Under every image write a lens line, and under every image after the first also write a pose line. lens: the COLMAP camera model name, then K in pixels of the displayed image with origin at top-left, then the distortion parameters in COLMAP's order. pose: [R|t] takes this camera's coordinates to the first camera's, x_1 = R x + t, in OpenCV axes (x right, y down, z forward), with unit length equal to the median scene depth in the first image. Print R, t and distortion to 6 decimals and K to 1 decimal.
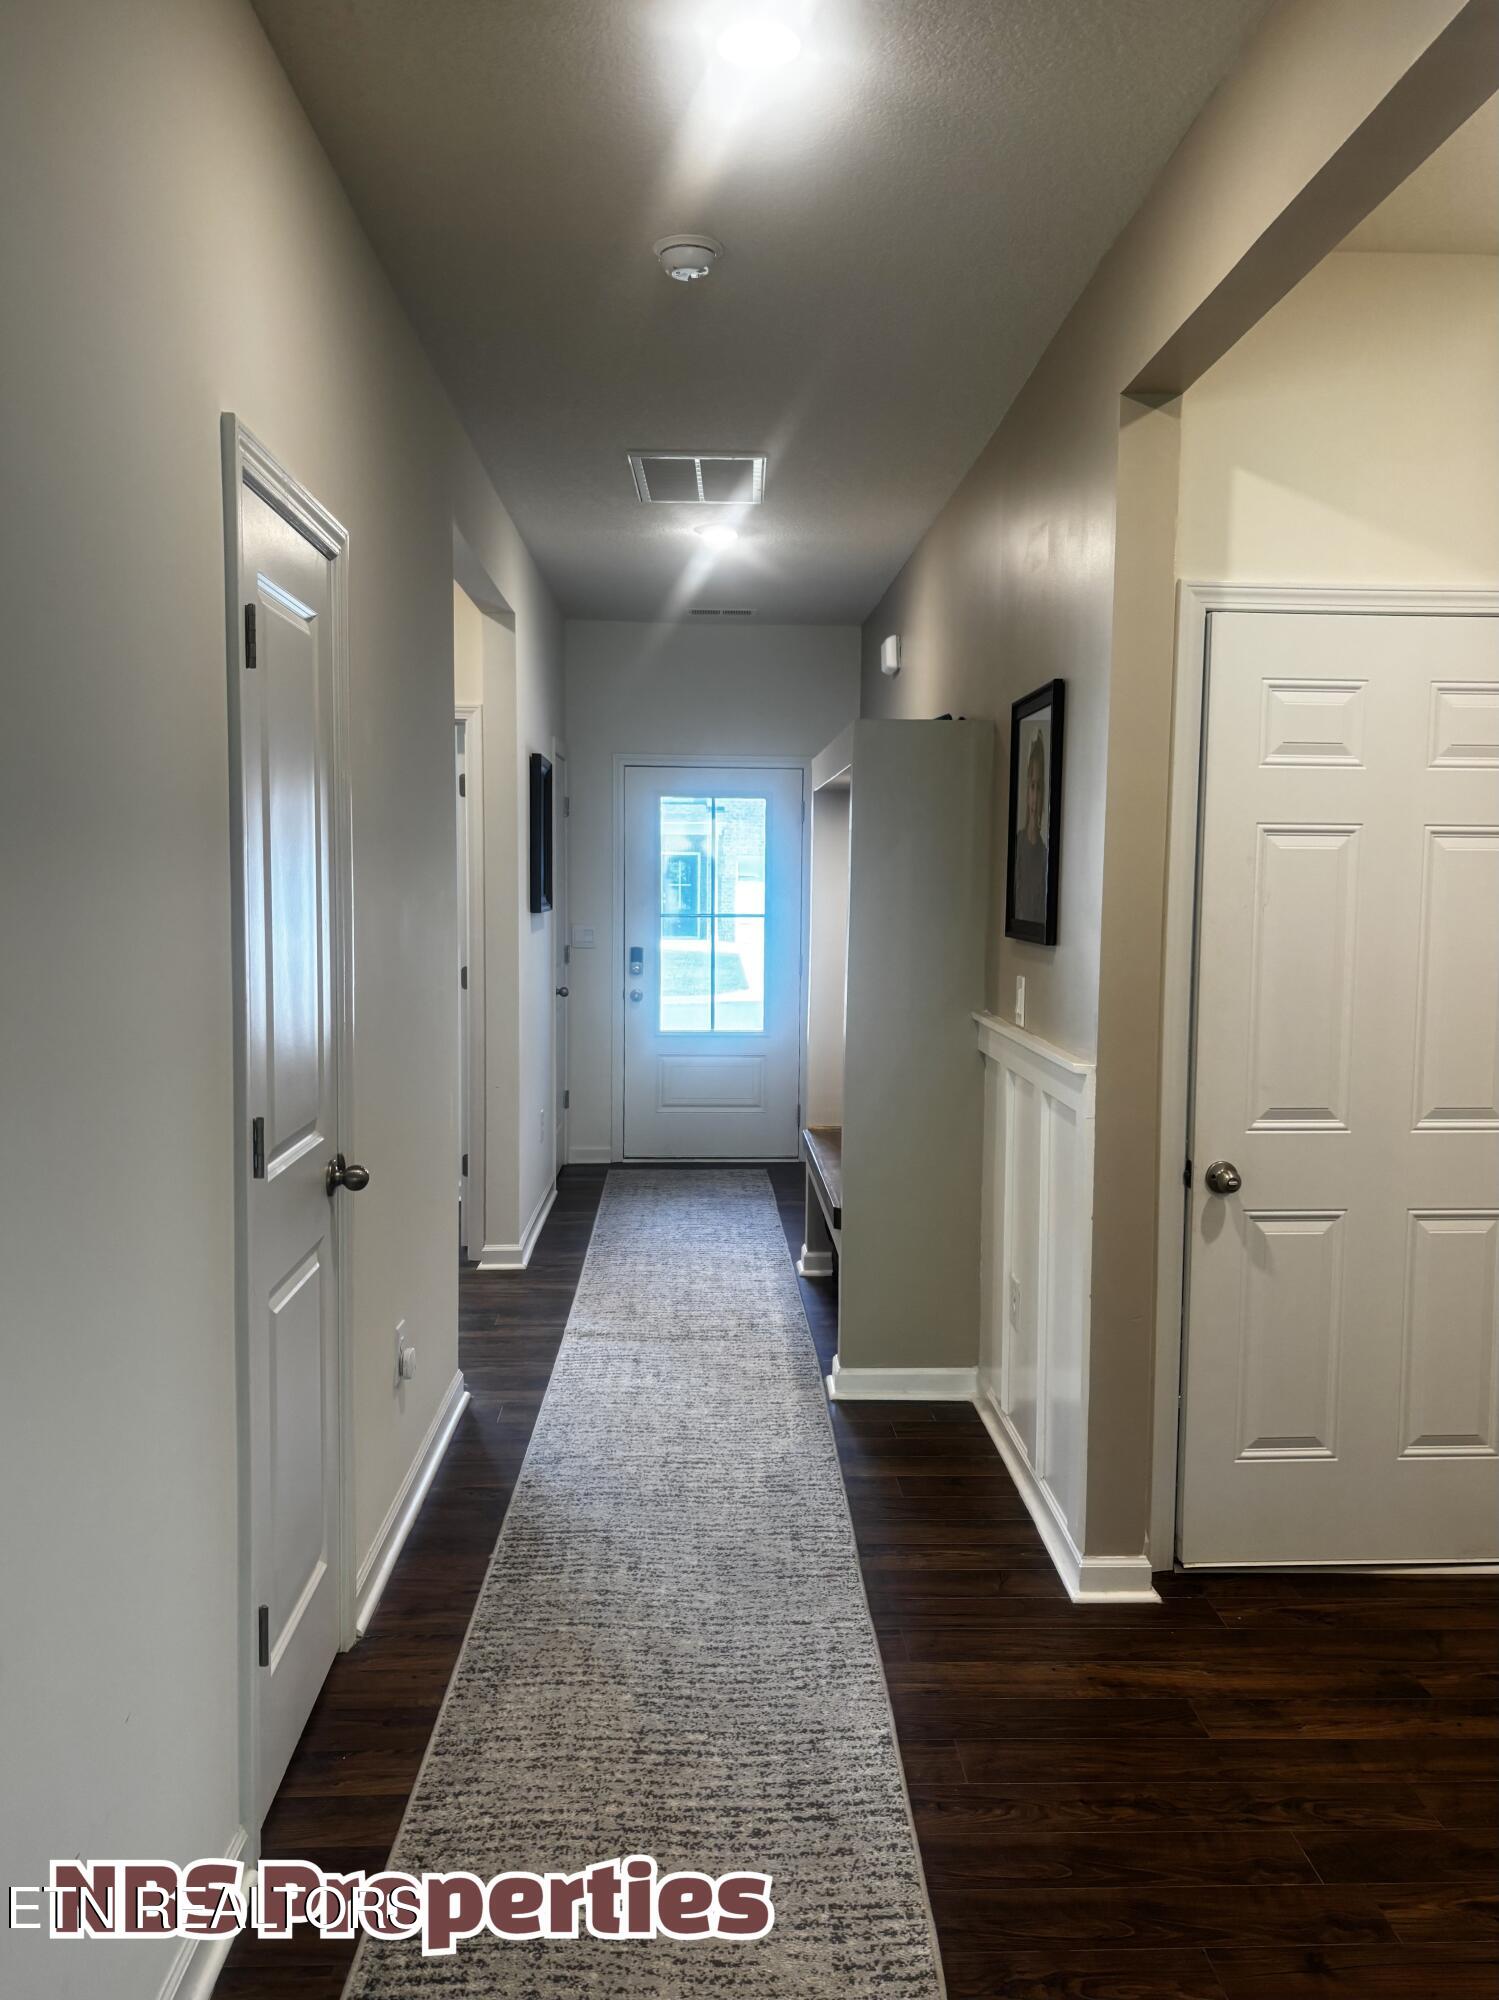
lens RADIAL K [[1528.2, 0, 752.9], [0, 1528.2, 999.6], [0, 0, 1]] dist [0.046367, -0.037664]
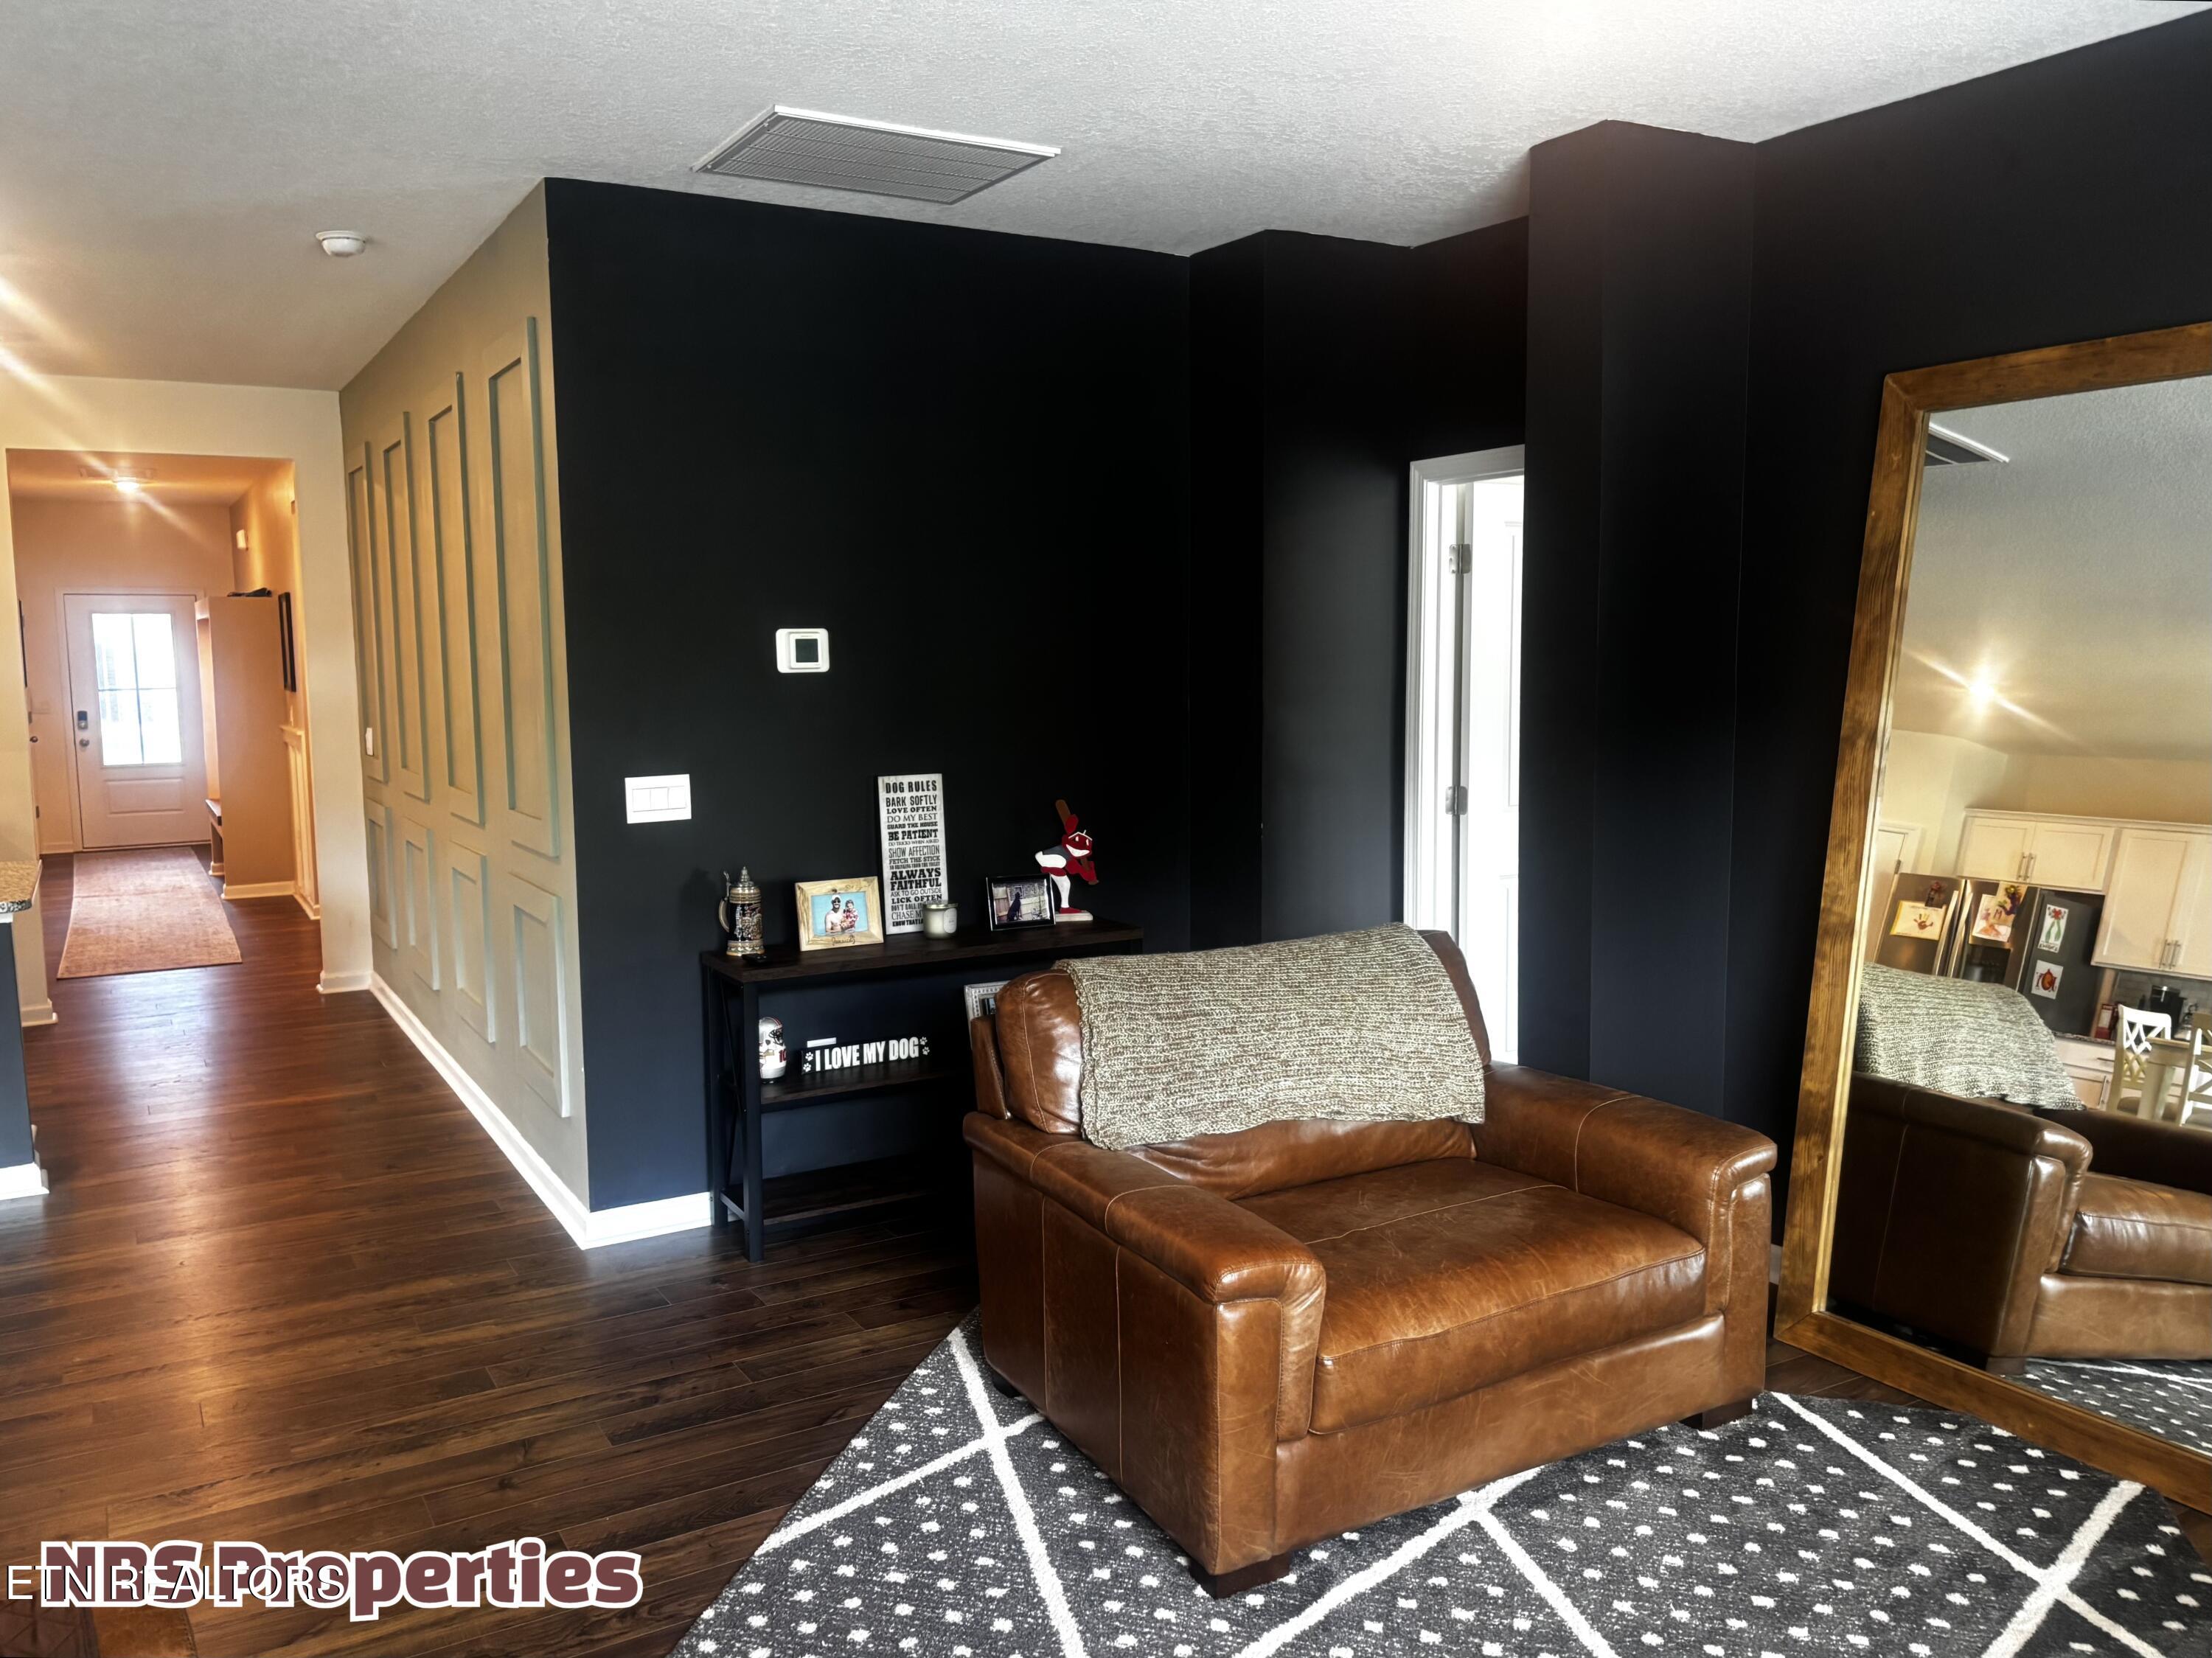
lens RADIAL K [[1690.1, 0, 1104.7], [0, 1690.1, 820.8], [0, 0, 1]] dist [0.046367, -0.037664]
pose [[0.878554, -0.072556, 0.472100, 0.008483], [0.059695, 0.997325, 0.042188, 0.071707], [-0.473898, -0.008883, 0.880535, -1.113294]]
